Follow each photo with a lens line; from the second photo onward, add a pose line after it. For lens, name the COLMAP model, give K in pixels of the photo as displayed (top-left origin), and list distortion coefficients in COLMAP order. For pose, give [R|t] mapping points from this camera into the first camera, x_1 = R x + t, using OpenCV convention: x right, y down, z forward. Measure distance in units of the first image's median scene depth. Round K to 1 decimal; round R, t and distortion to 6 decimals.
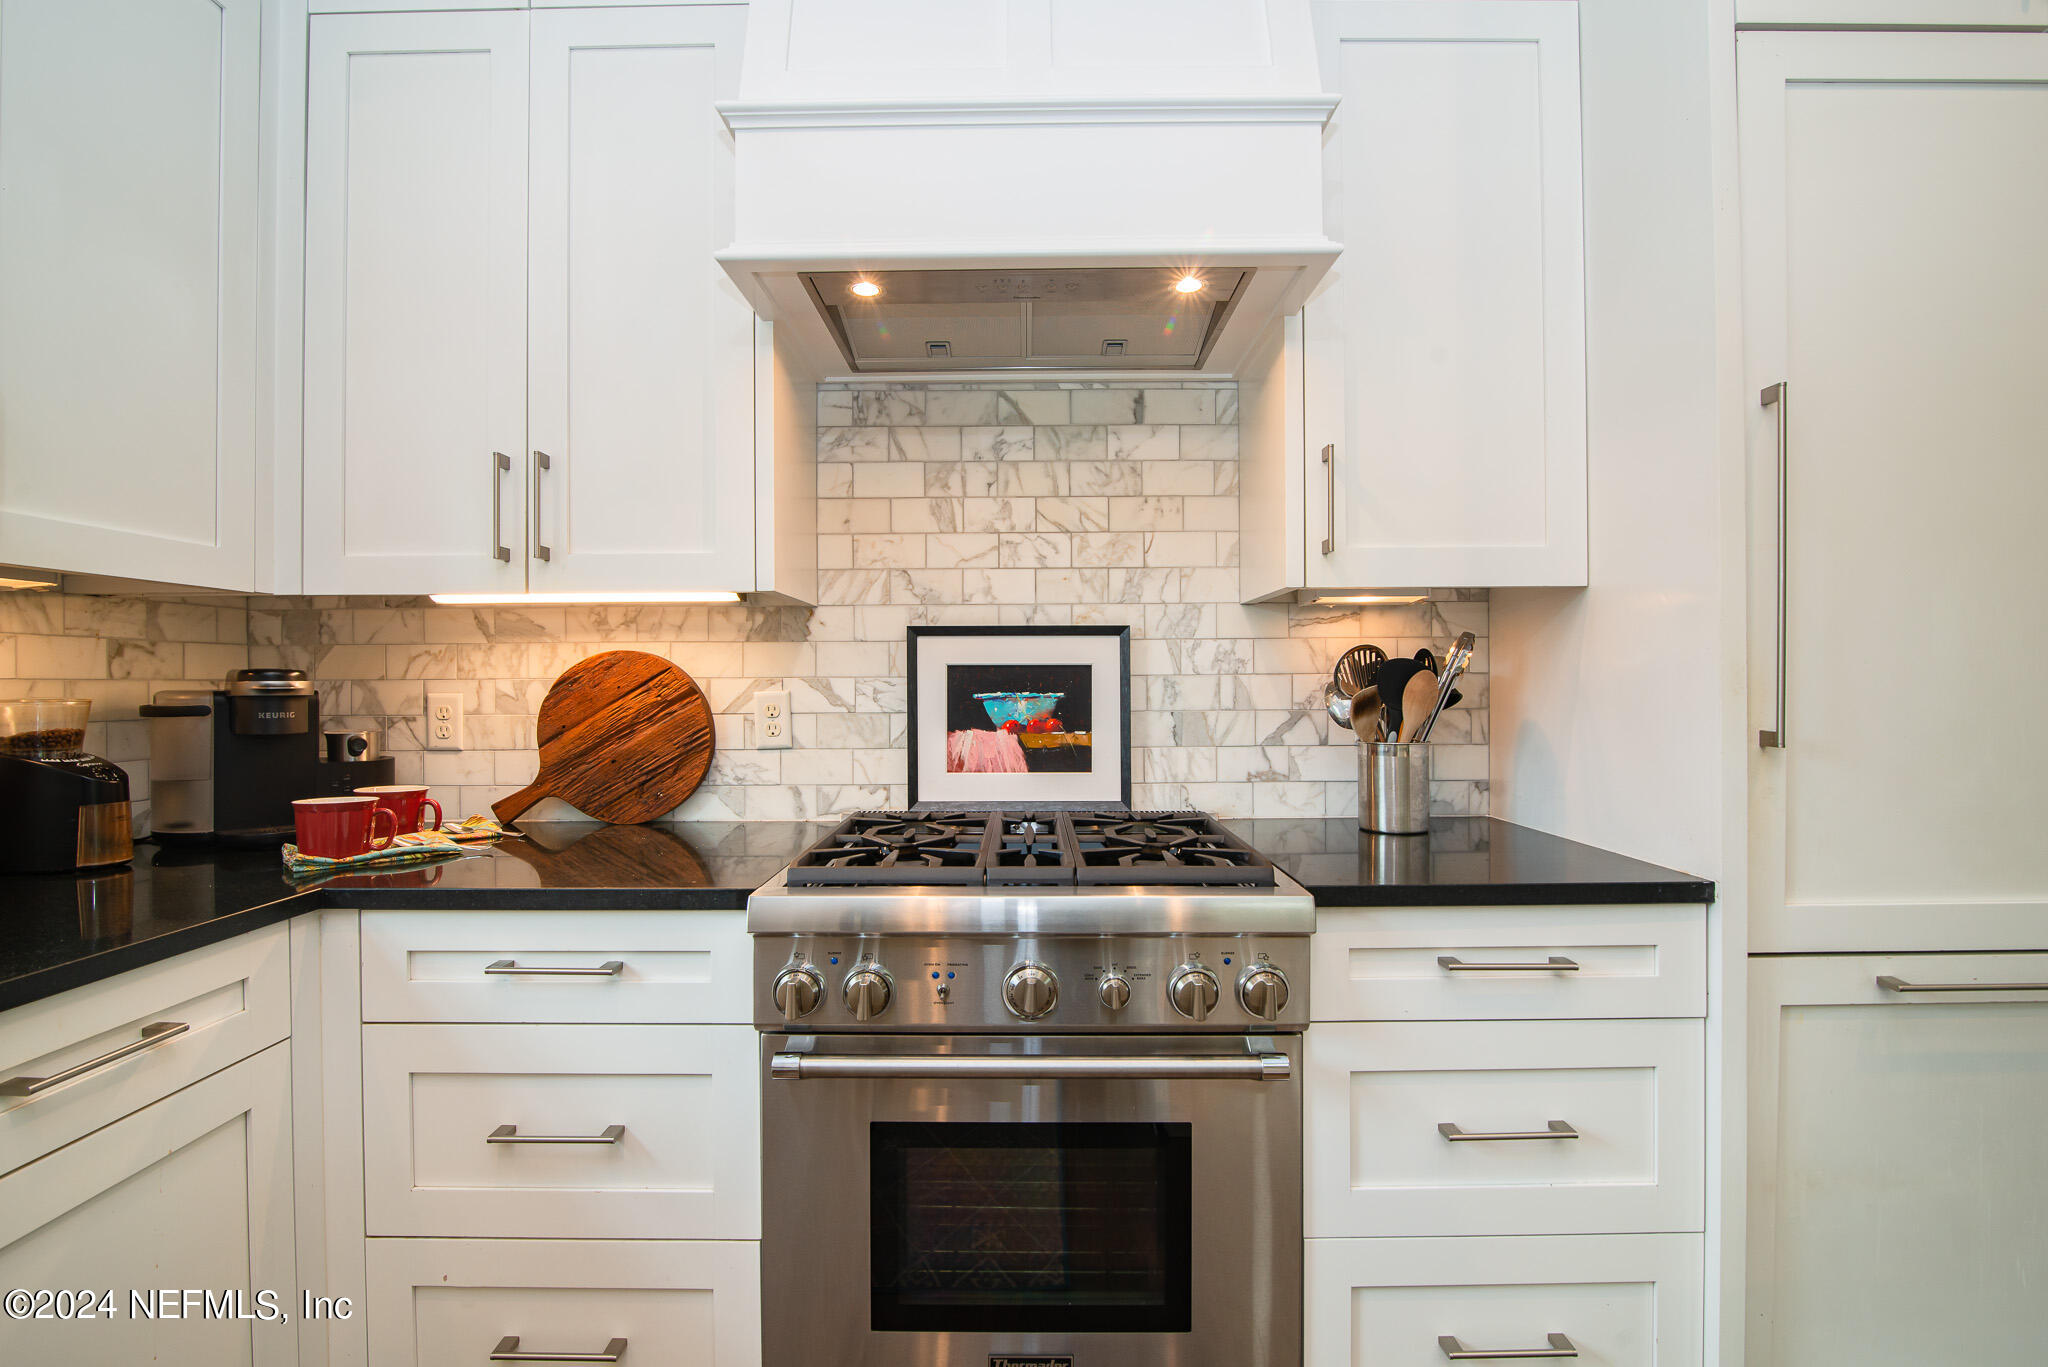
lens RADIAL K [[938.7, 0, 1017.3], [0, 938.7, 682.8], [0, 0, 1]] dist [-0.021294, 0.001381]
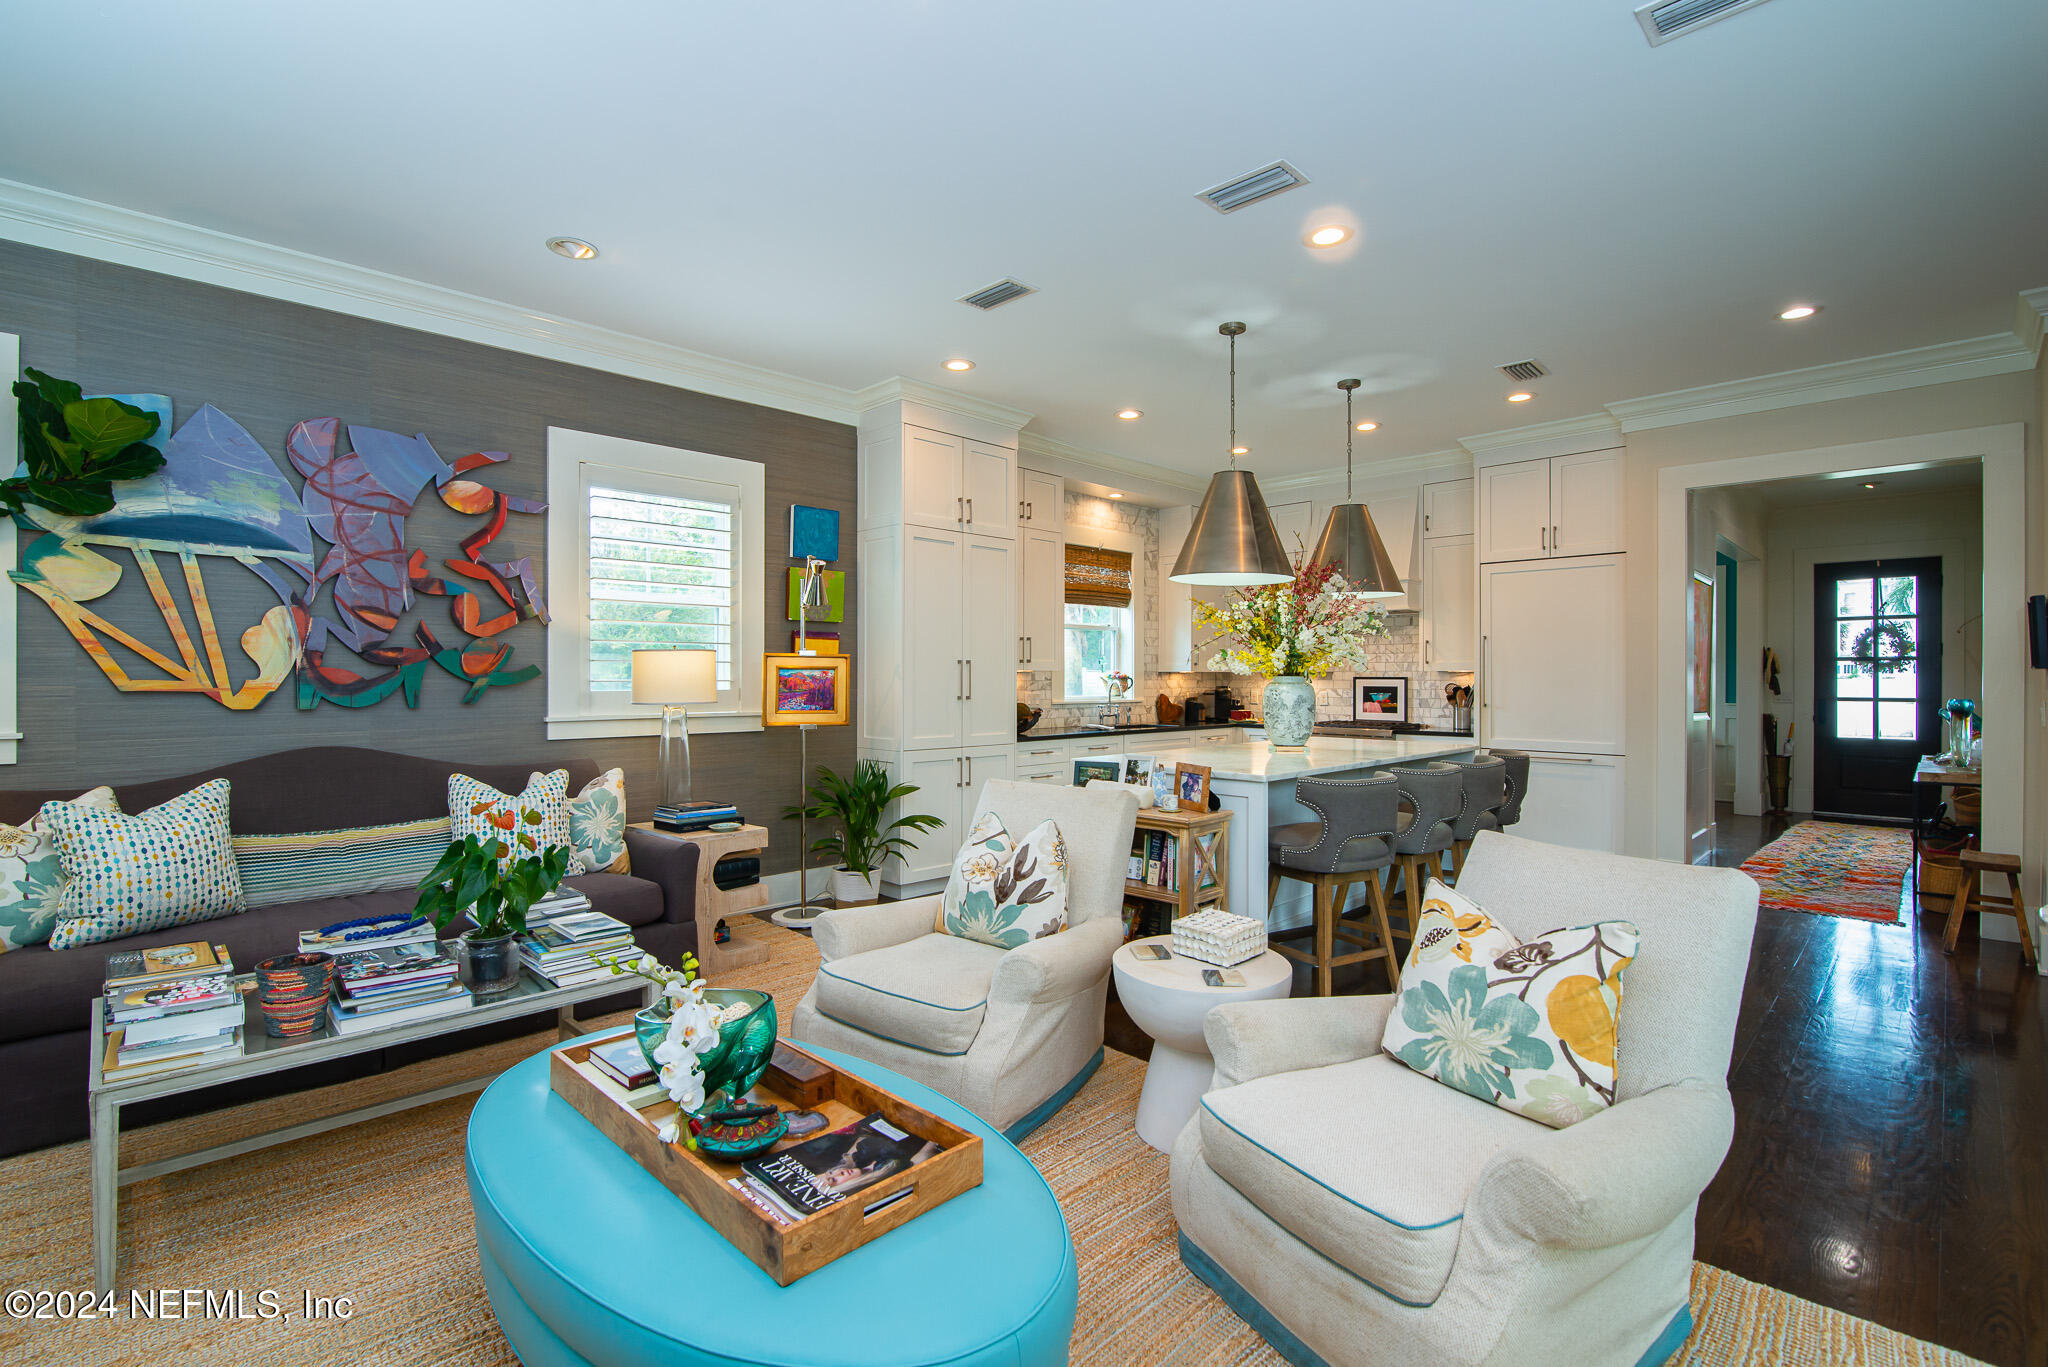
lens RADIAL K [[938.7, 0, 1021.0], [0, 938.7, 682.4], [0, 0, 1]] dist [-0.021294, 0.001381]
pose [[0.708032, 0.010097, -0.706108, 1.761775], [-0.005052, 0.999945, 0.009233, -0.065800], [0.706162, -0.002970, 0.708044, -2.964907]]
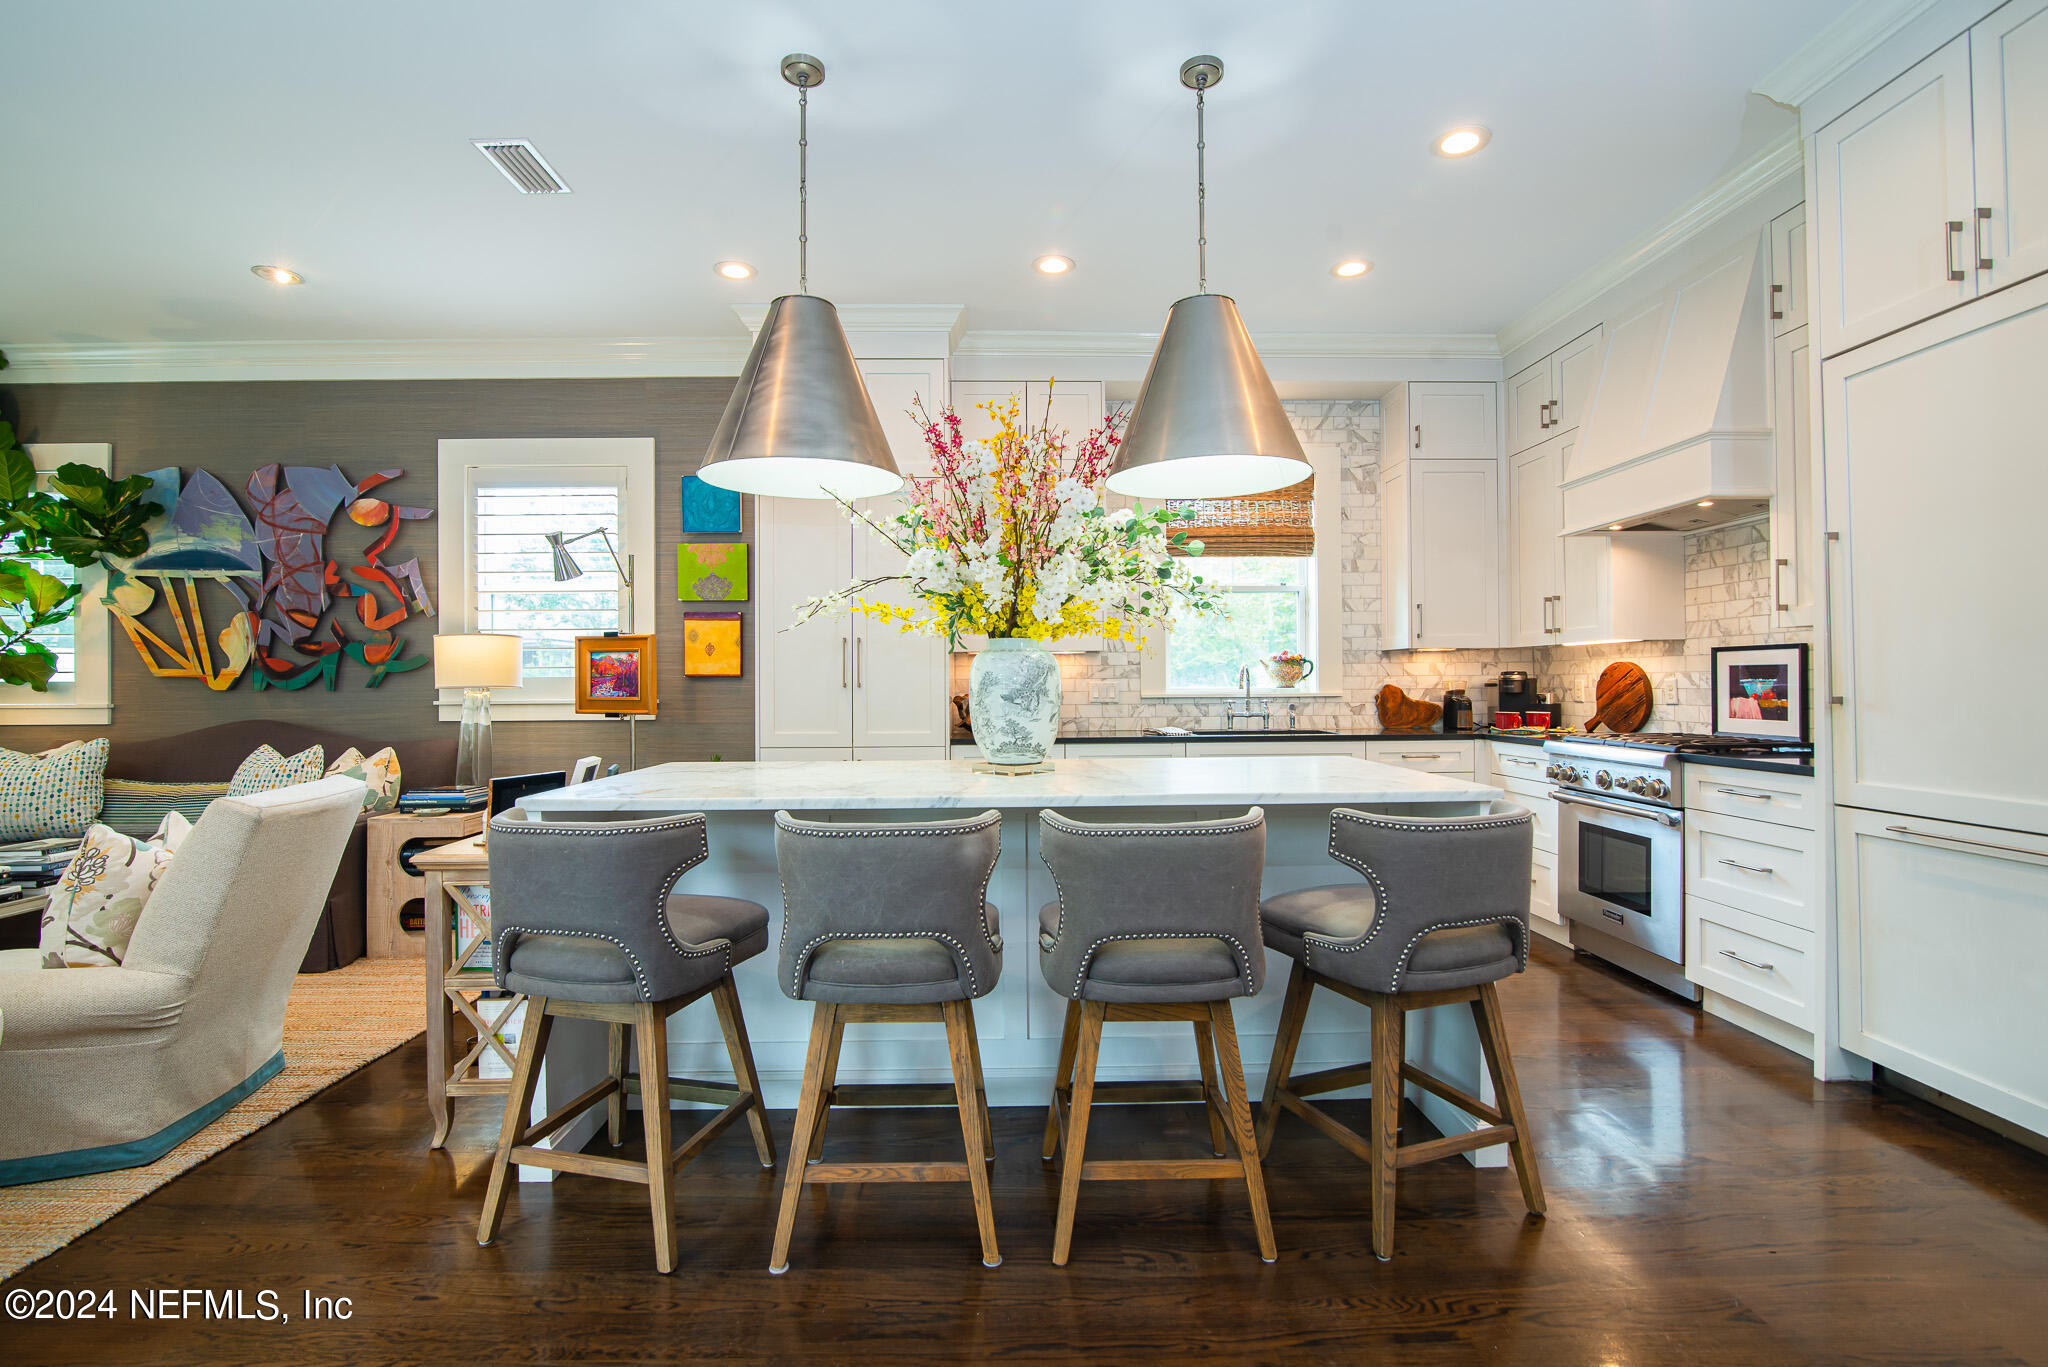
lens RADIAL K [[938.7, 0, 1019.7], [0, 938.7, 681.4], [0, 0, 1]] dist [-0.021294, 0.001381]
pose [[0.027116, 0.001681, -0.999631, 1.909521], [0.006864, 0.999975, 0.001868, 0.000961], [0.999609, -0.006912, 0.027104, -0.602676]]
